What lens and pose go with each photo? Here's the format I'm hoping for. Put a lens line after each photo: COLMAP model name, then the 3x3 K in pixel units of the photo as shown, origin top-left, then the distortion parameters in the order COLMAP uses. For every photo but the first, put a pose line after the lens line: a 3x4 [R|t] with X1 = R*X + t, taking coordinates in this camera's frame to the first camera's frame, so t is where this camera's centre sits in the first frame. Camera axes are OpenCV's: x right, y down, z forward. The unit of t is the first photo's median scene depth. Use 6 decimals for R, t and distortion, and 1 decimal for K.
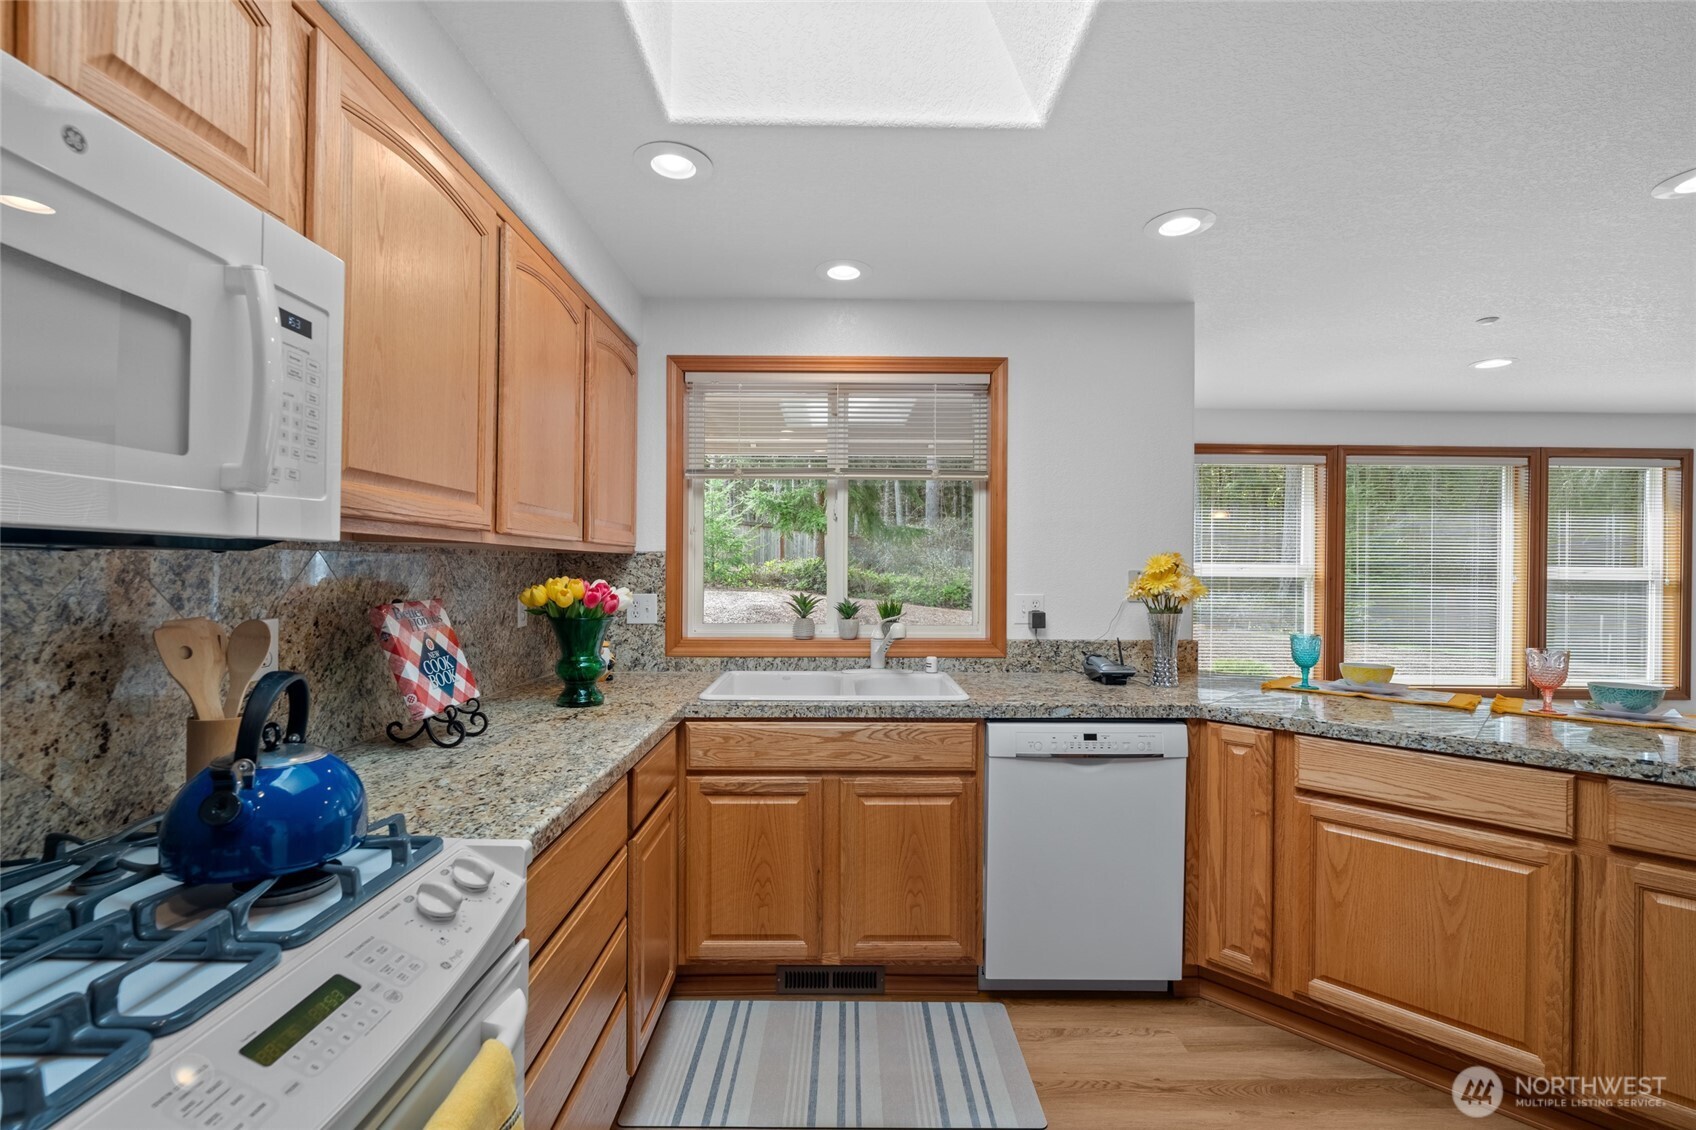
lens RADIAL K [[747.9, 0, 849.8], [0, 747.9, 569.6], [0, 0, 1]] dist [-0.005755, 0.001638]
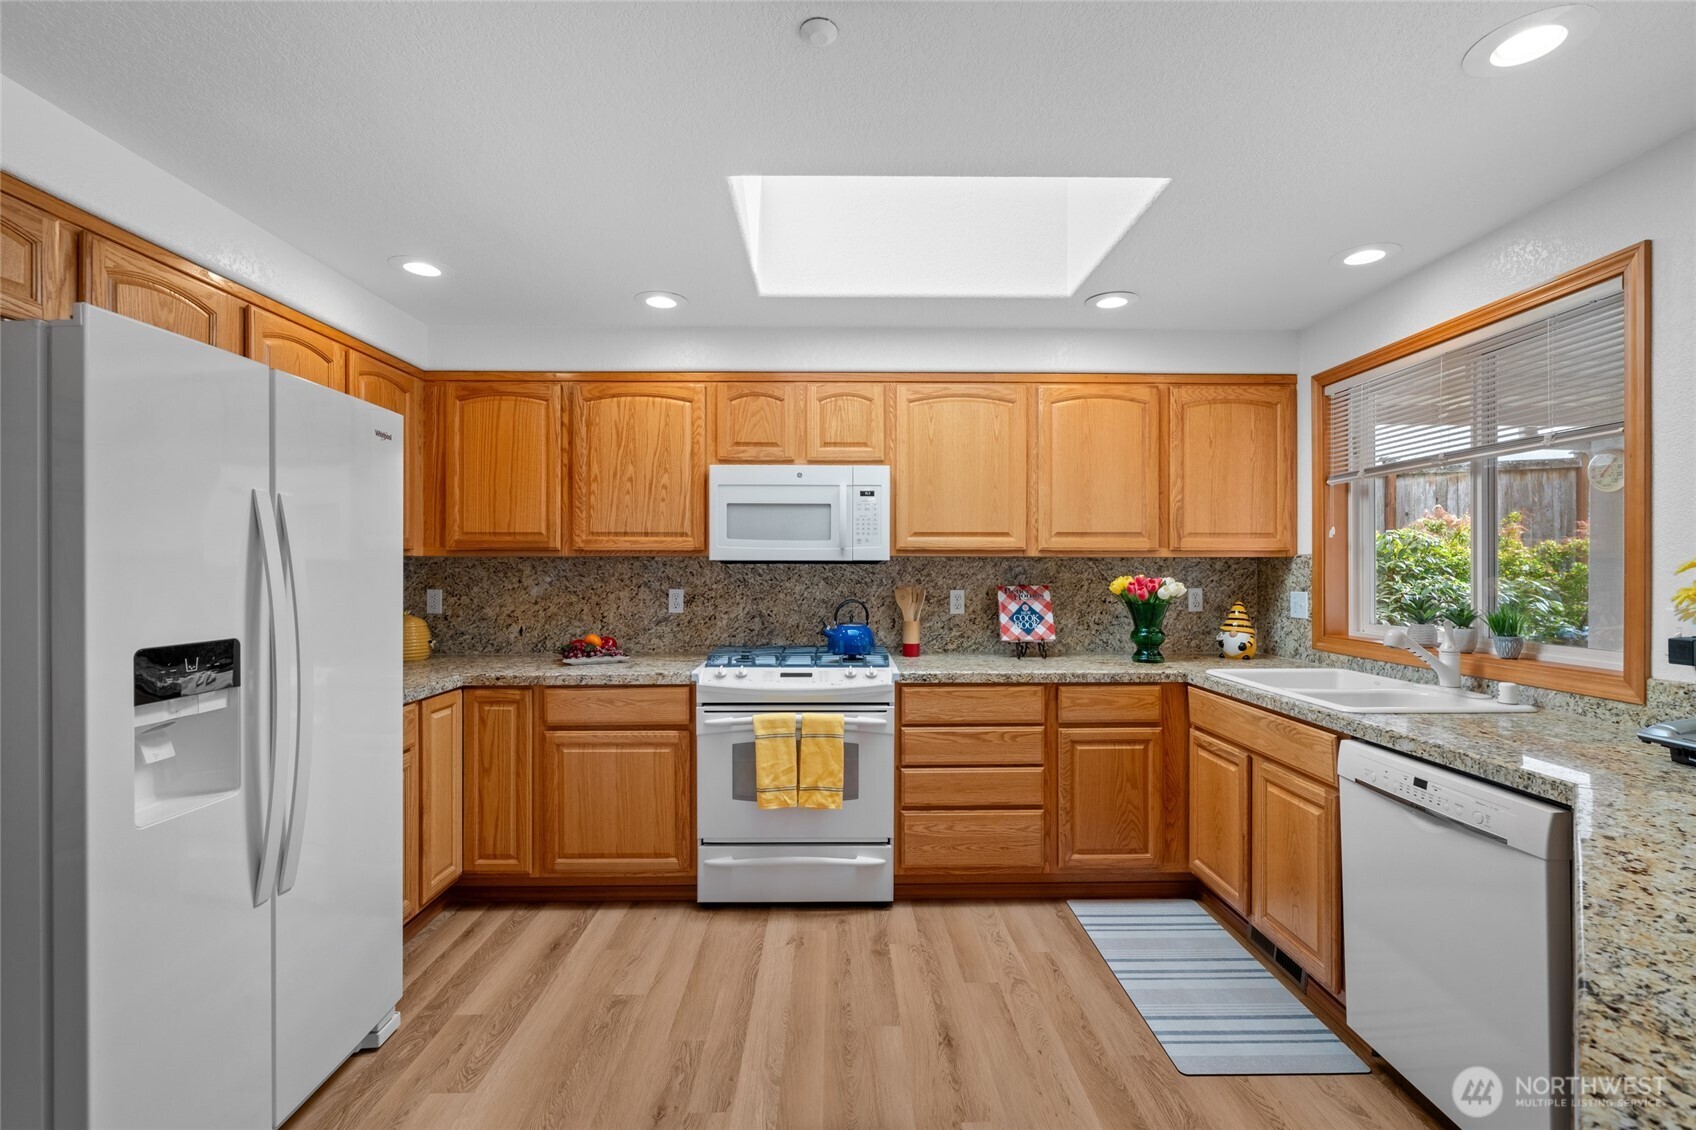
lens RADIAL K [[747.9, 0, 850.3], [0, 747.9, 566.7], [0, 0, 1]] dist [-0.005755, 0.001638]
pose [[0.005381, -0.007299, -0.999959, 1.080596], [-0.001544, 0.999972, -0.007307, 0.004619], [0.999984, 0.001583, 0.005370, 0.394583]]
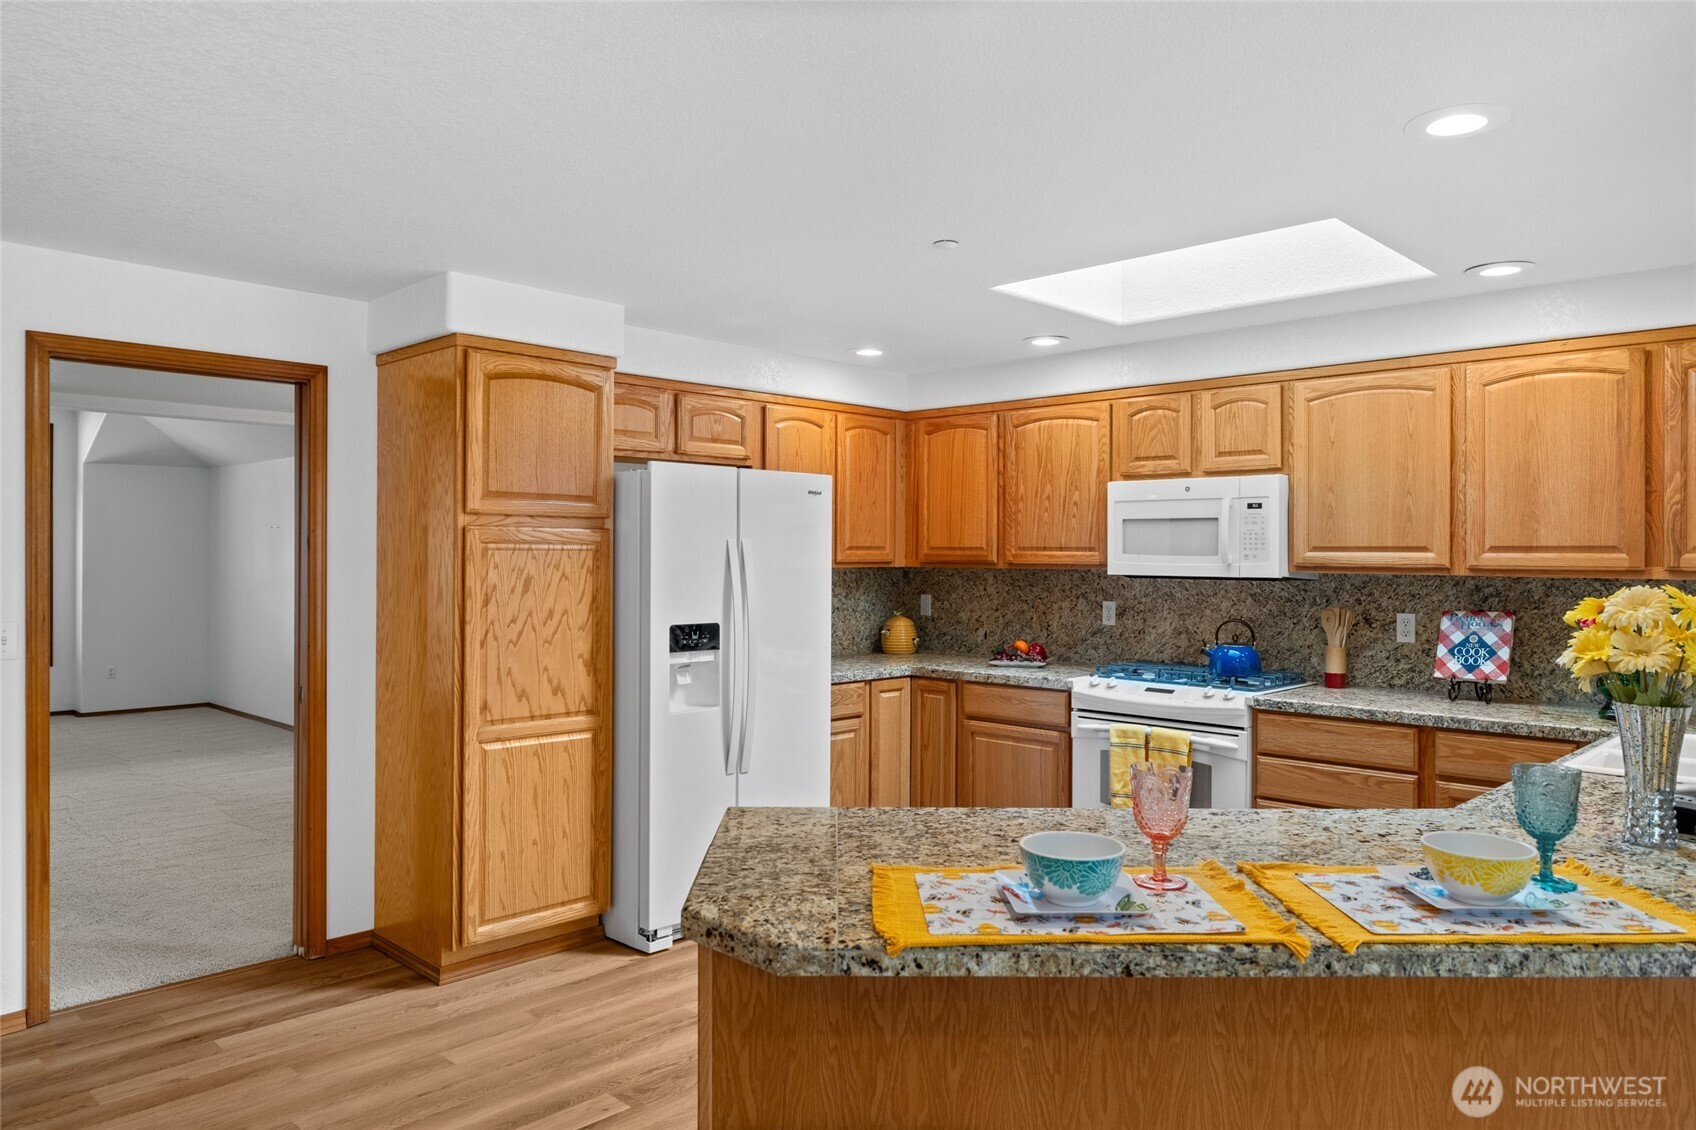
lens RADIAL K [[1147.4, 0, 849.6], [0, 1147.4, 553.8], [0, 0, 1]] dist [0.000358, 0.000388]
pose [[-0.704986, -0.009196, -0.709161, 1.598359], [-0.009857, 0.999946, -0.003168, -0.045662], [0.709152, 0.004756, -0.705039, 1.346278]]
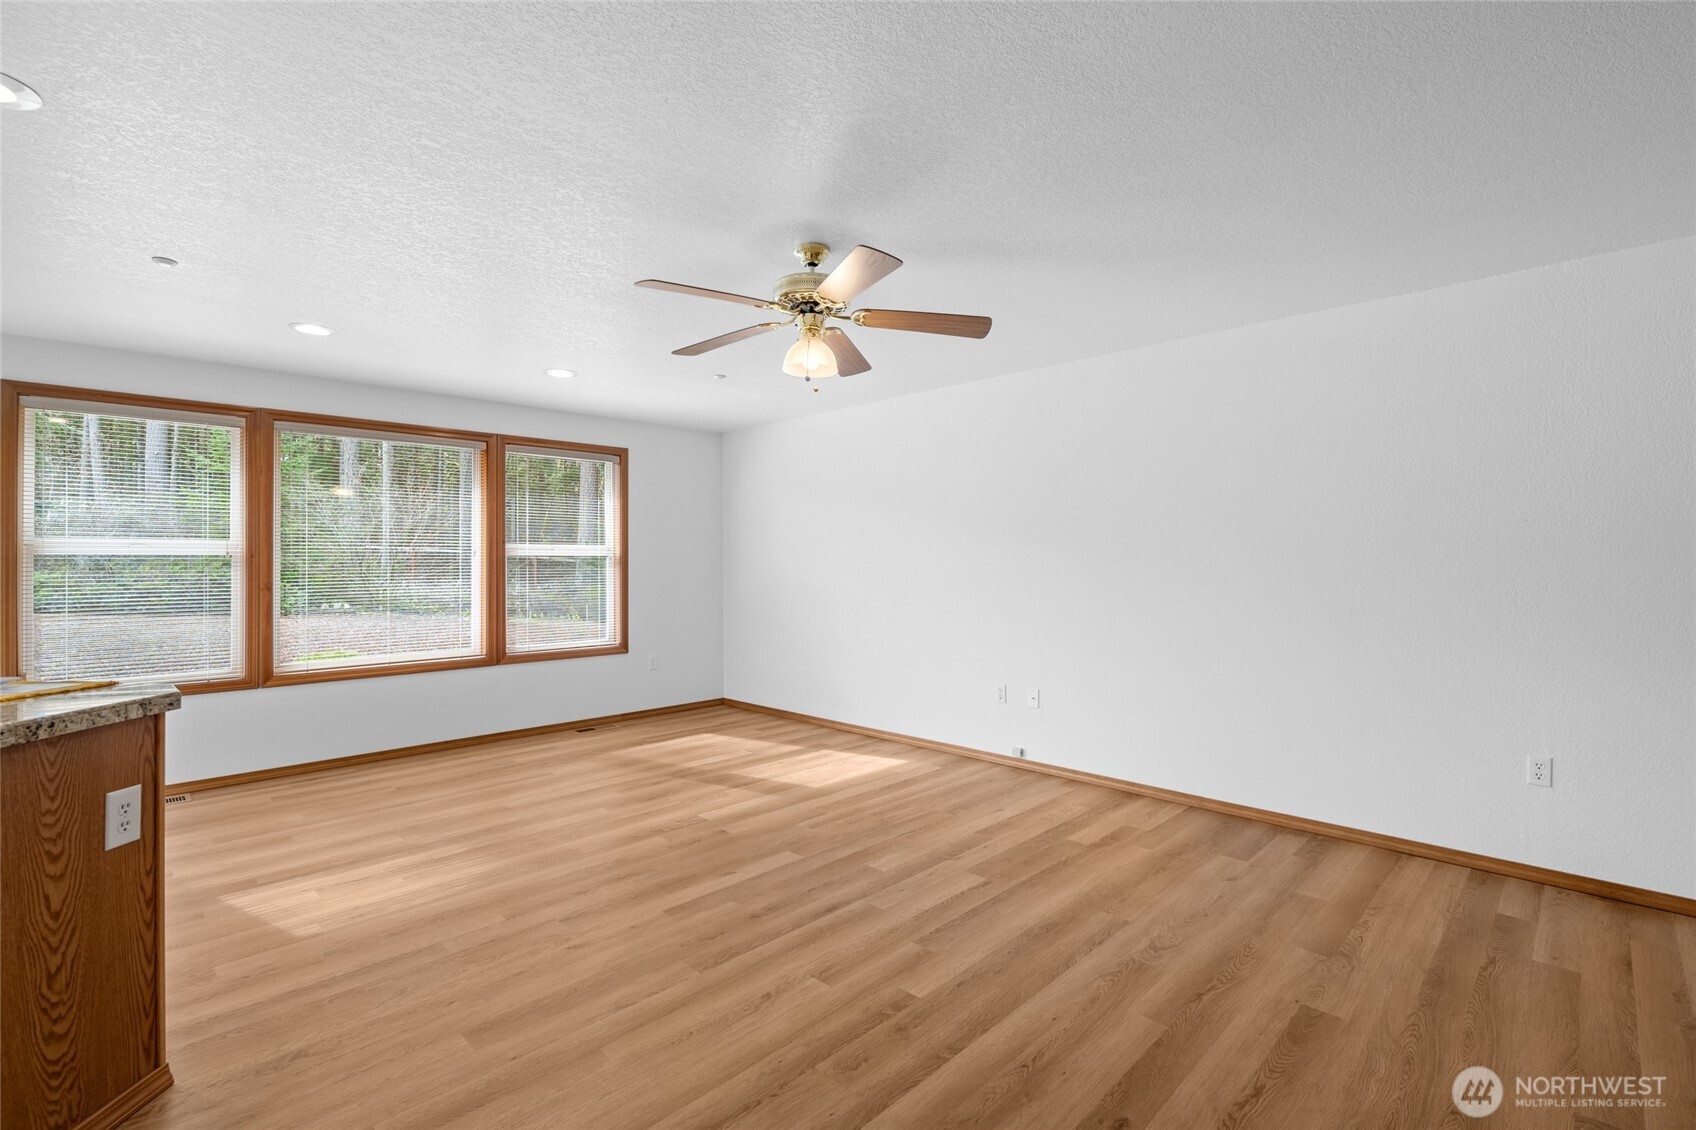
lens RADIAL K [[747.9, 0, 855.0], [0, 747.9, 564.4], [0, 0, 1]] dist [-0.005755, 0.001638]
pose [[0.705549, -0.014617, 0.708511, 1.093056], [0.009953, 0.999893, 0.010717, 0.042521], [-0.708592, -0.000509, 0.705619, -0.319547]]
